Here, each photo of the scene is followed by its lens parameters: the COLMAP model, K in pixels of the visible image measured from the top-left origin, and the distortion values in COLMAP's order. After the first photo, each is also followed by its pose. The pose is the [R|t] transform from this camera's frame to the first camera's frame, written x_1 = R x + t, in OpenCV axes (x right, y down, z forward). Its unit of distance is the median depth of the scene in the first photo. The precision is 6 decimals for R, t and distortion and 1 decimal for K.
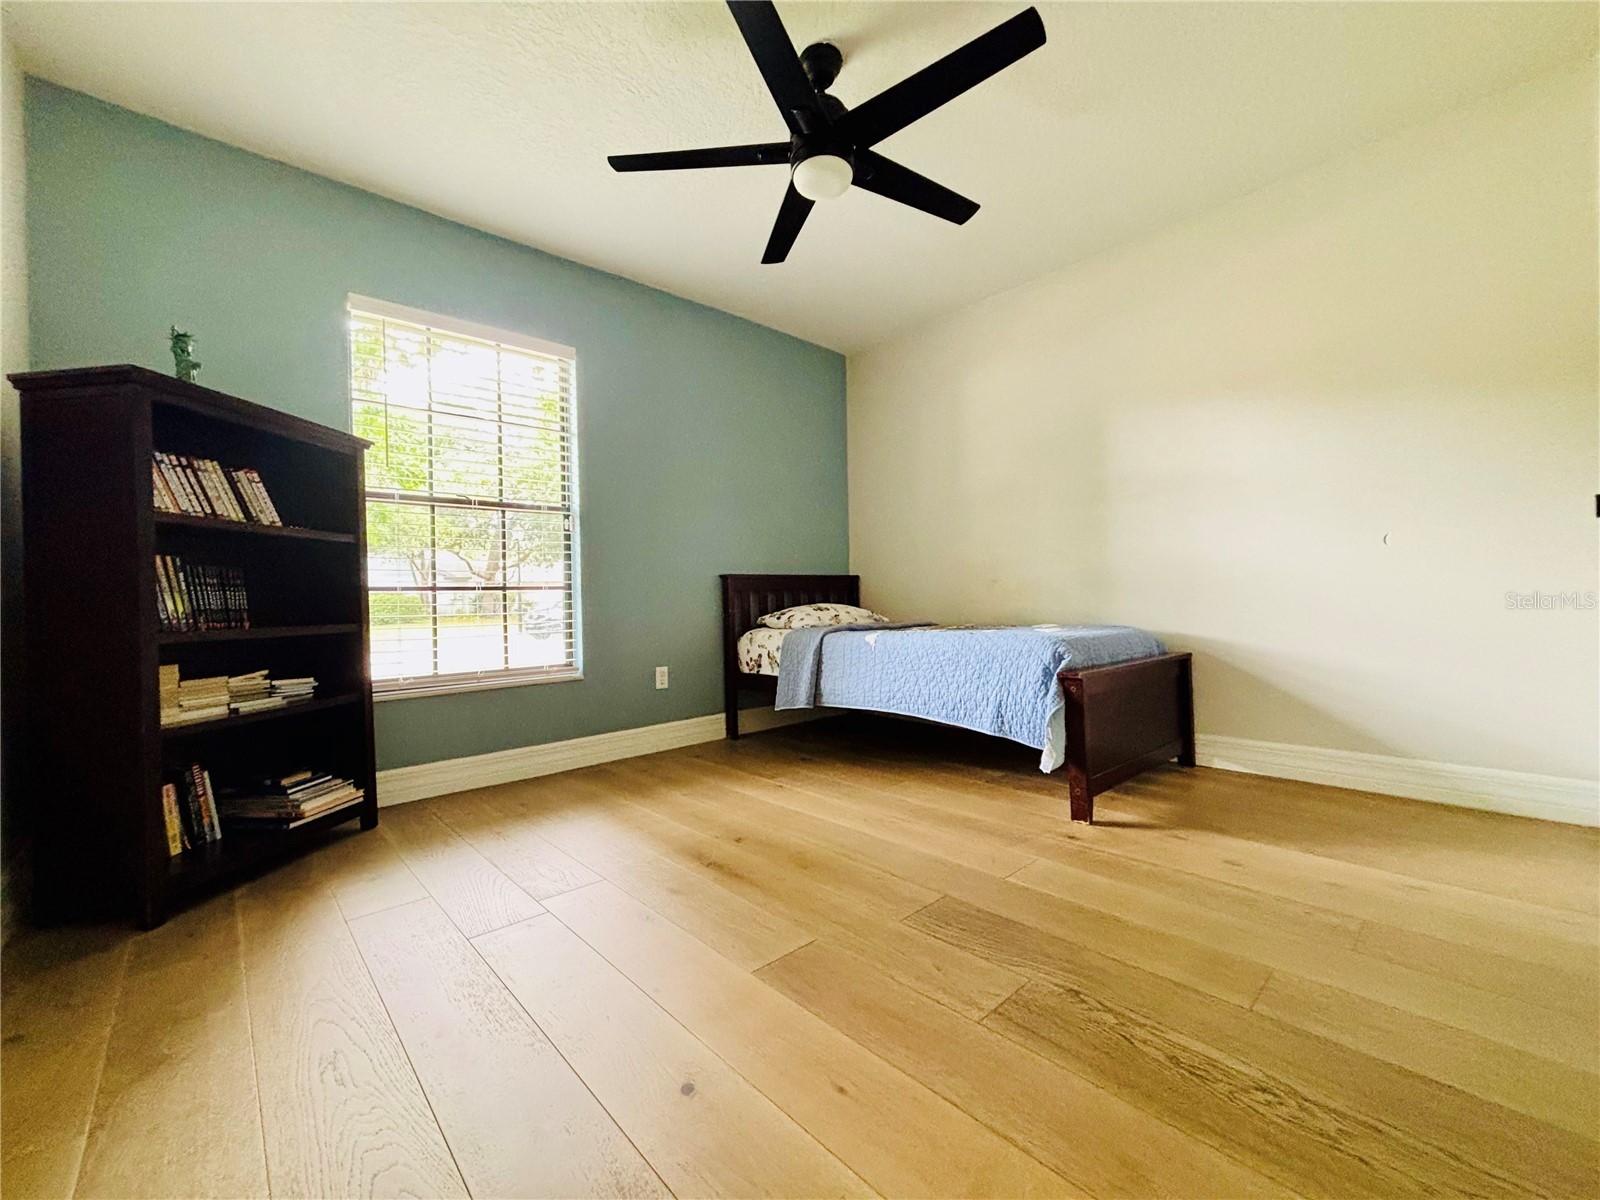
lens RADIAL K [[651.8, 0, 803.4], [0, 651.8, 602.8], [0, 0, 1]] dist [0.002483, 0.000405]
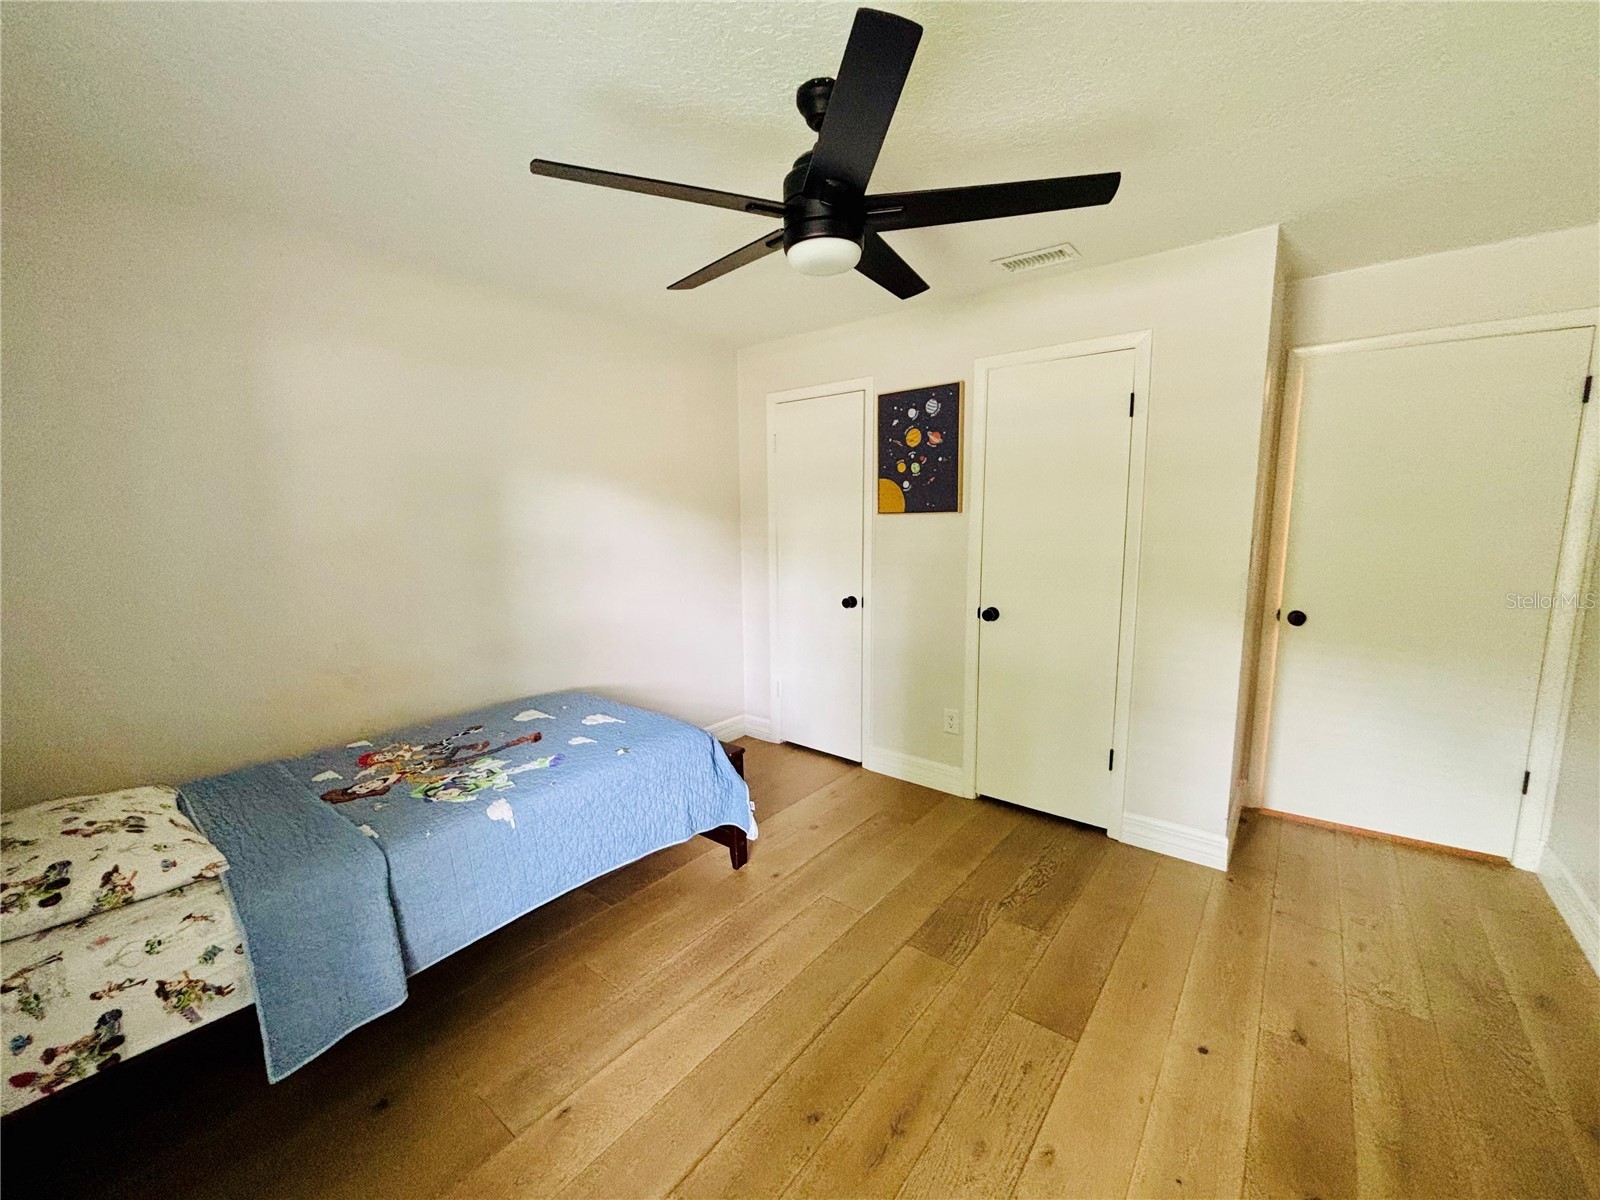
lens RADIAL K [[651.8, 0, 803.5], [0, 651.8, 590.7], [0, 0, 1]] dist [0.002483, 0.000405]
pose [[-0.139252, -0.097956, 0.985400, -0.586137], [0.027477, 0.994330, 0.102726, -0.235749], [-0.989876, 0.041381, -0.135771, 0.823389]]
